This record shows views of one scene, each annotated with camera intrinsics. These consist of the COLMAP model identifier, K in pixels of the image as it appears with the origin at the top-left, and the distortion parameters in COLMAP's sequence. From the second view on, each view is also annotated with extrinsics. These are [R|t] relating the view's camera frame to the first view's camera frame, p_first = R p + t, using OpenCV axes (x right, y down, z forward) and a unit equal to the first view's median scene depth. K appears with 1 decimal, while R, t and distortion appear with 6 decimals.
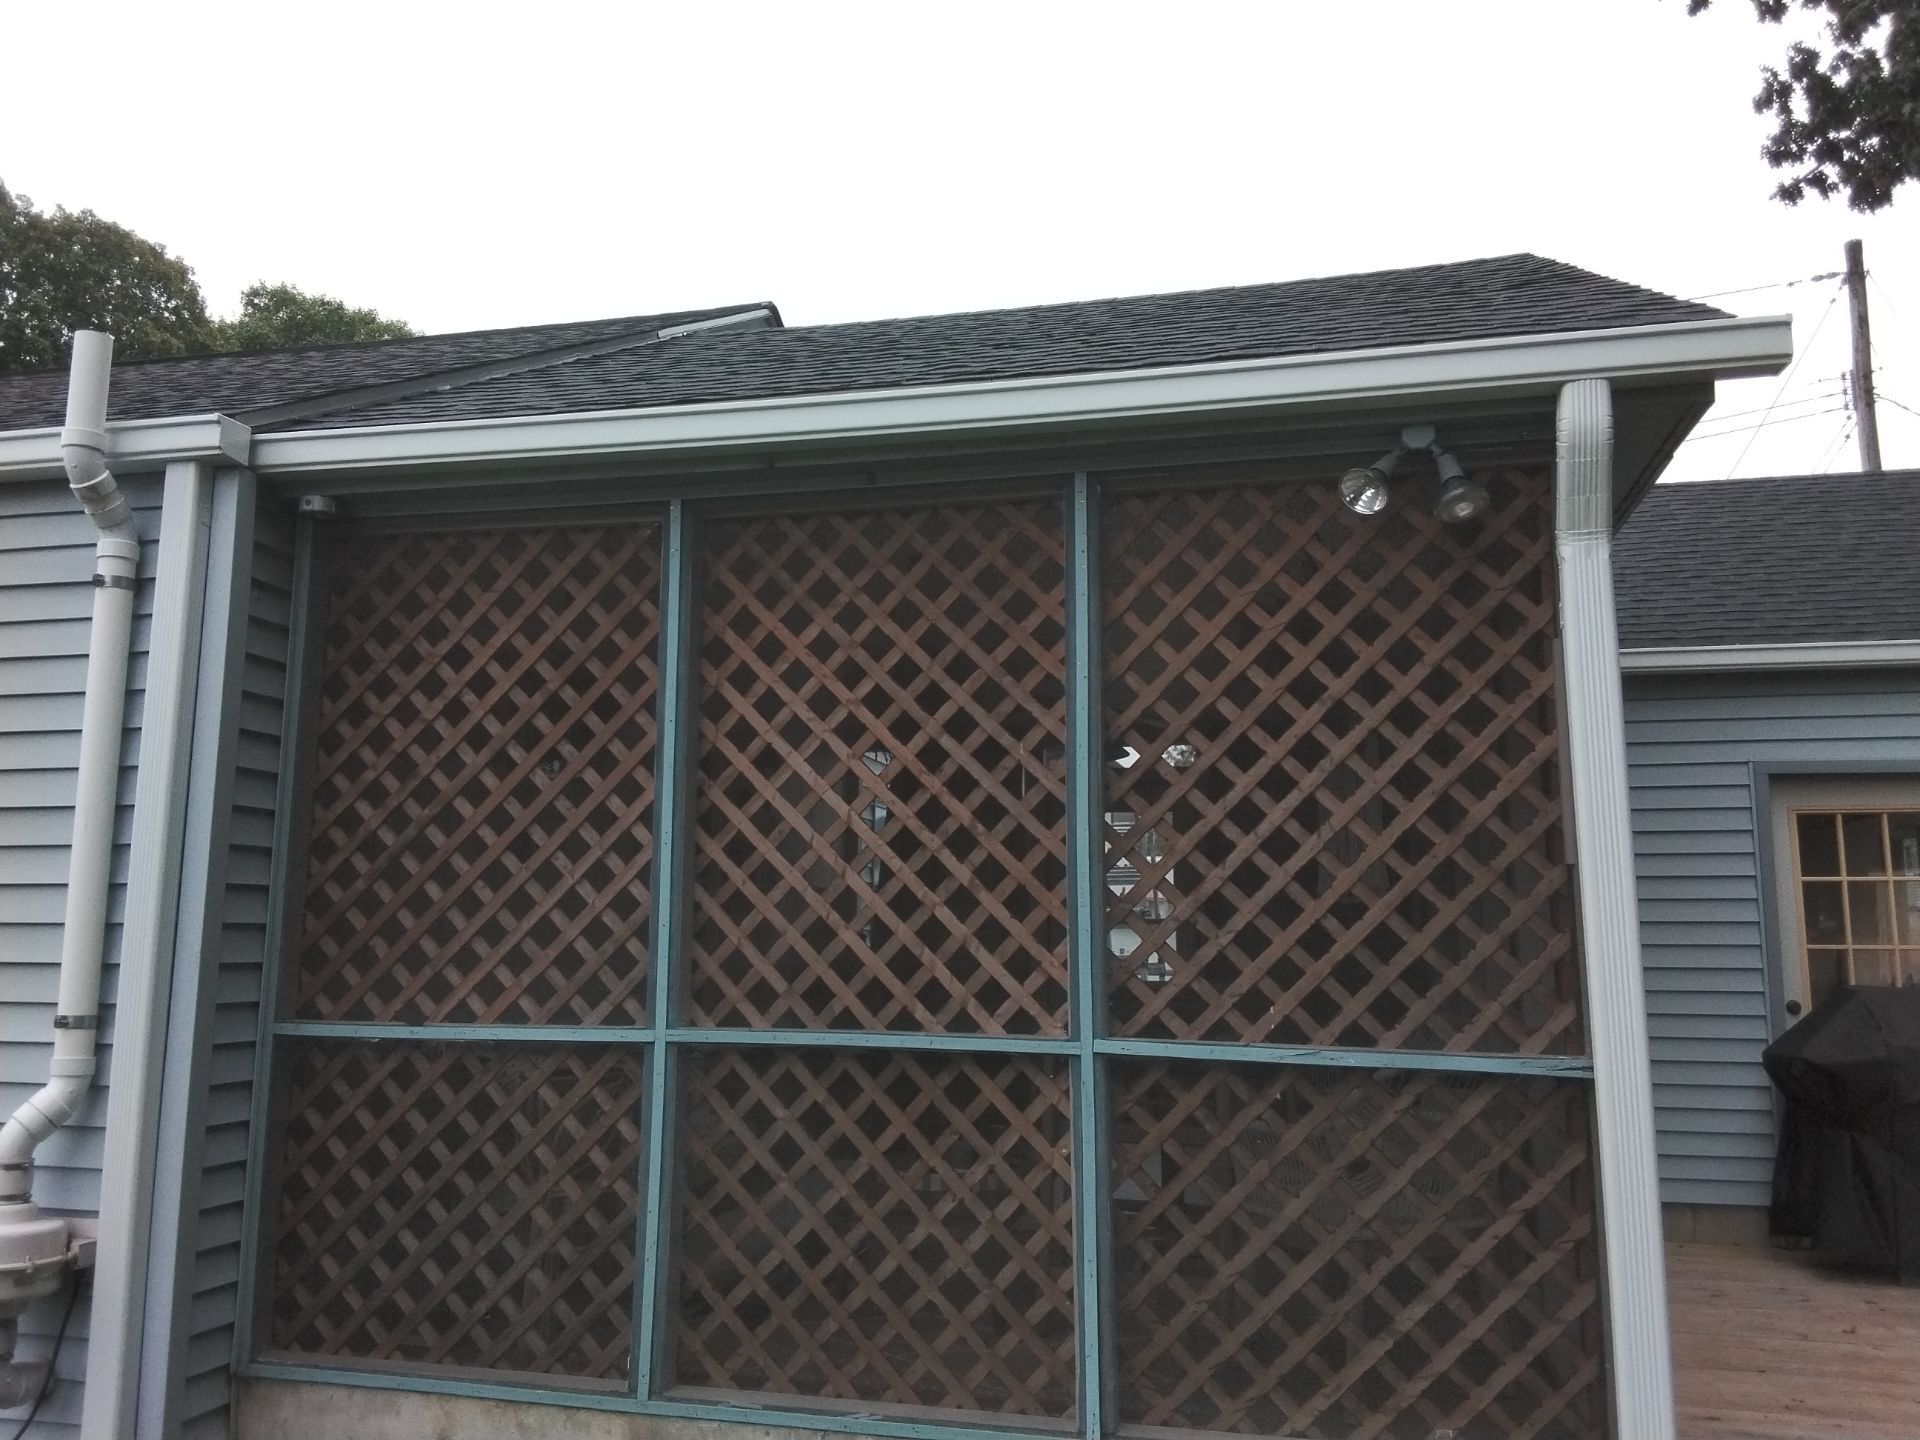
lens RADIAL K [[1448.0, 0, 956.8], [0, 1448.0, 711.7], [0, 0, 1]] dist [0.057808, -0.084897]
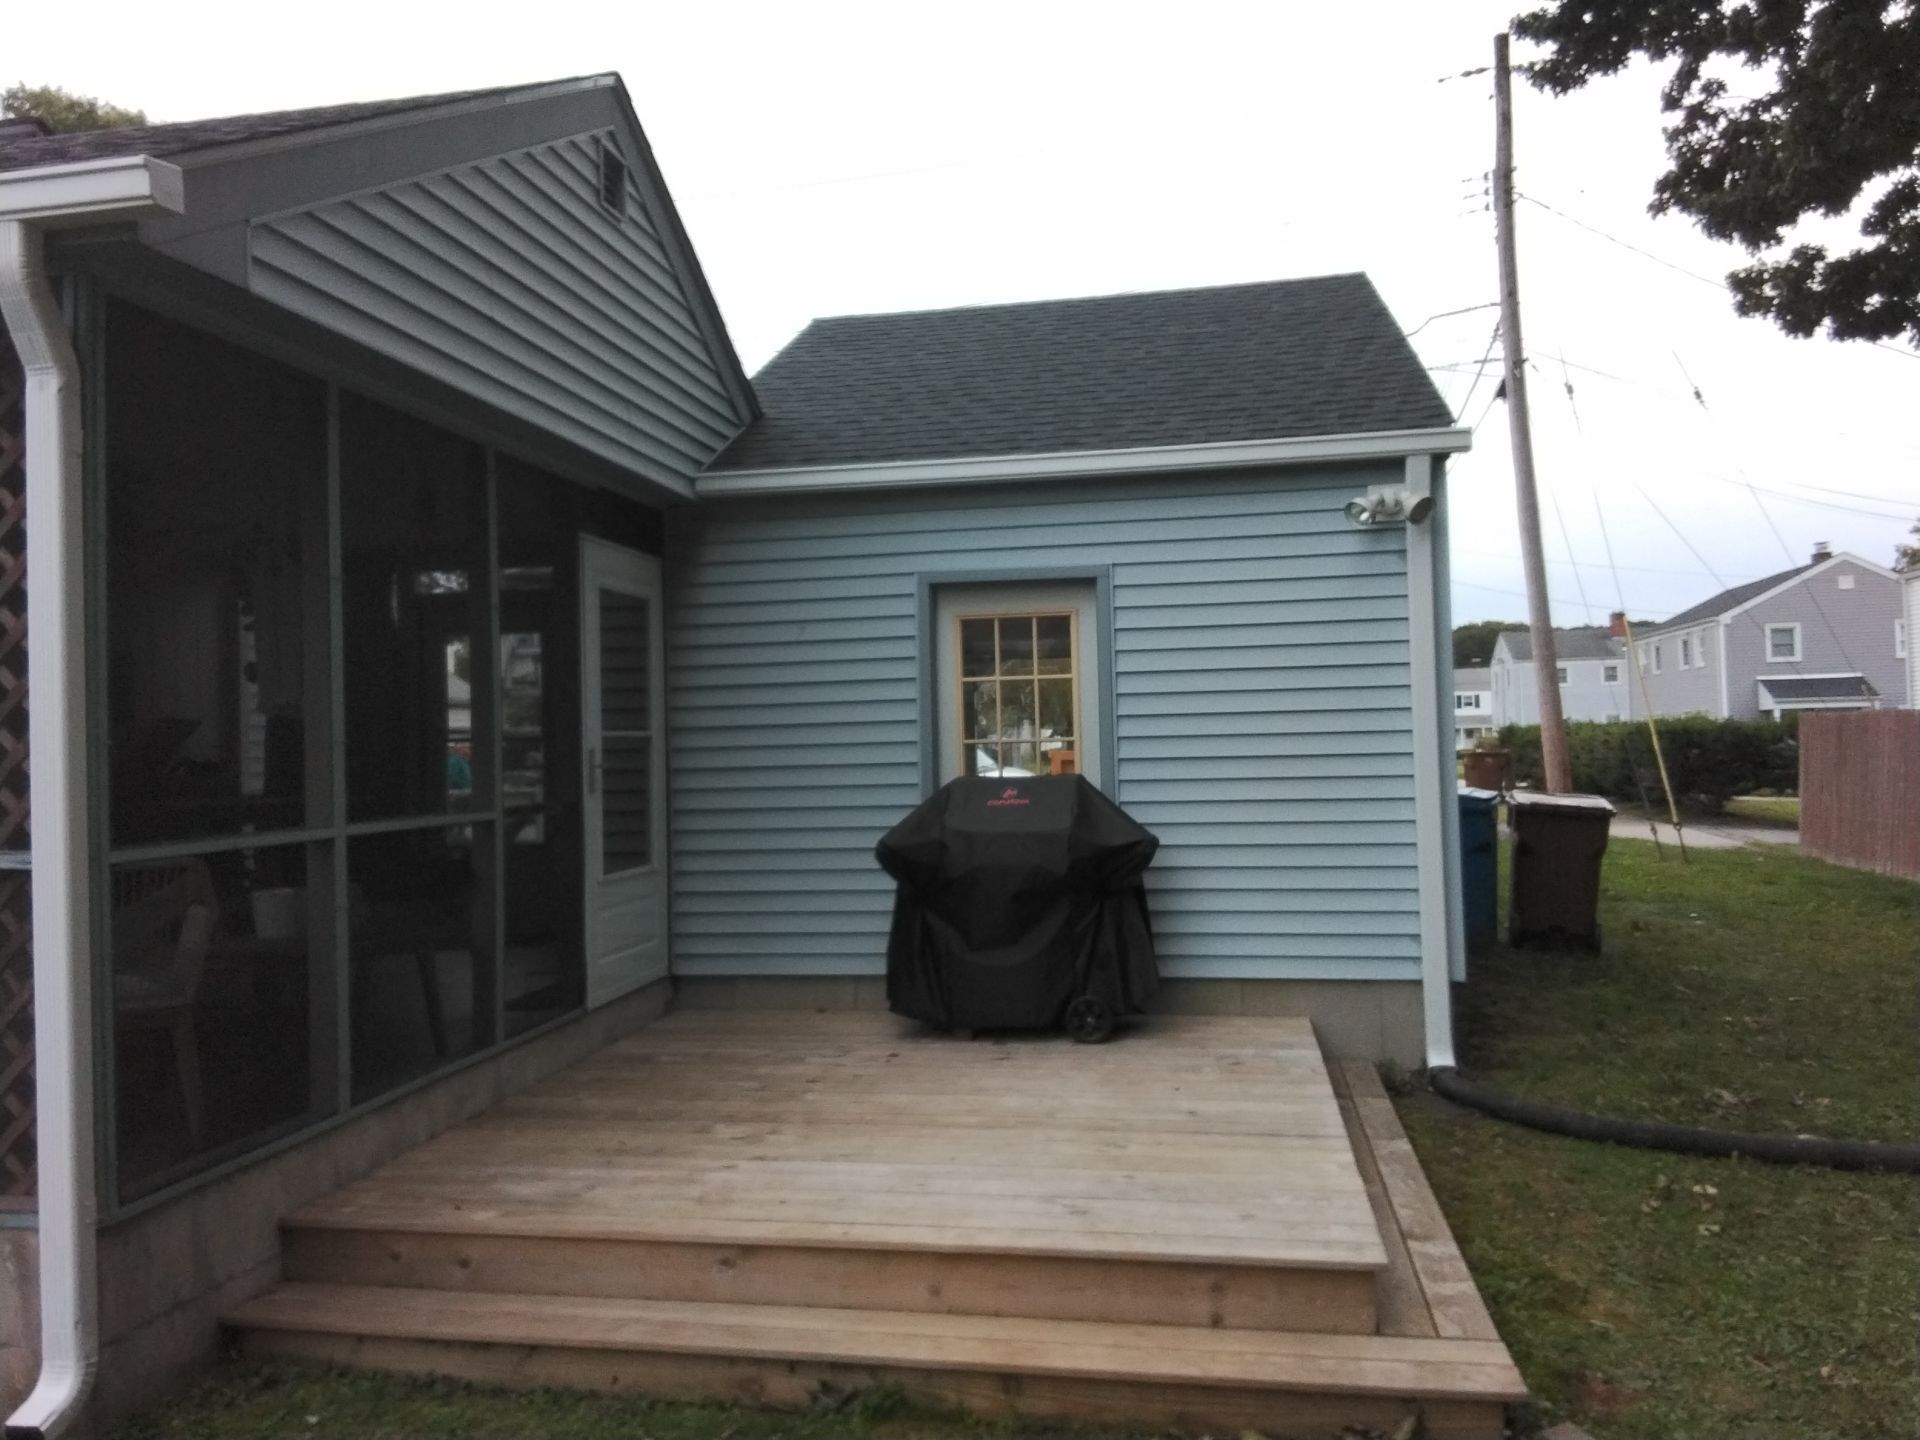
lens RADIAL K [[1448.0, 0, 958.9], [0, 1448.0, 713.7], [0, 0, 1]] dist [0.057808, -0.084897]
pose [[0.998494, -0.026590, 0.047996, 0.149507], [0.020267, 0.991601, 0.127739, 0.000737], [-0.050990, -0.126573, 0.990646, -0.017640]]
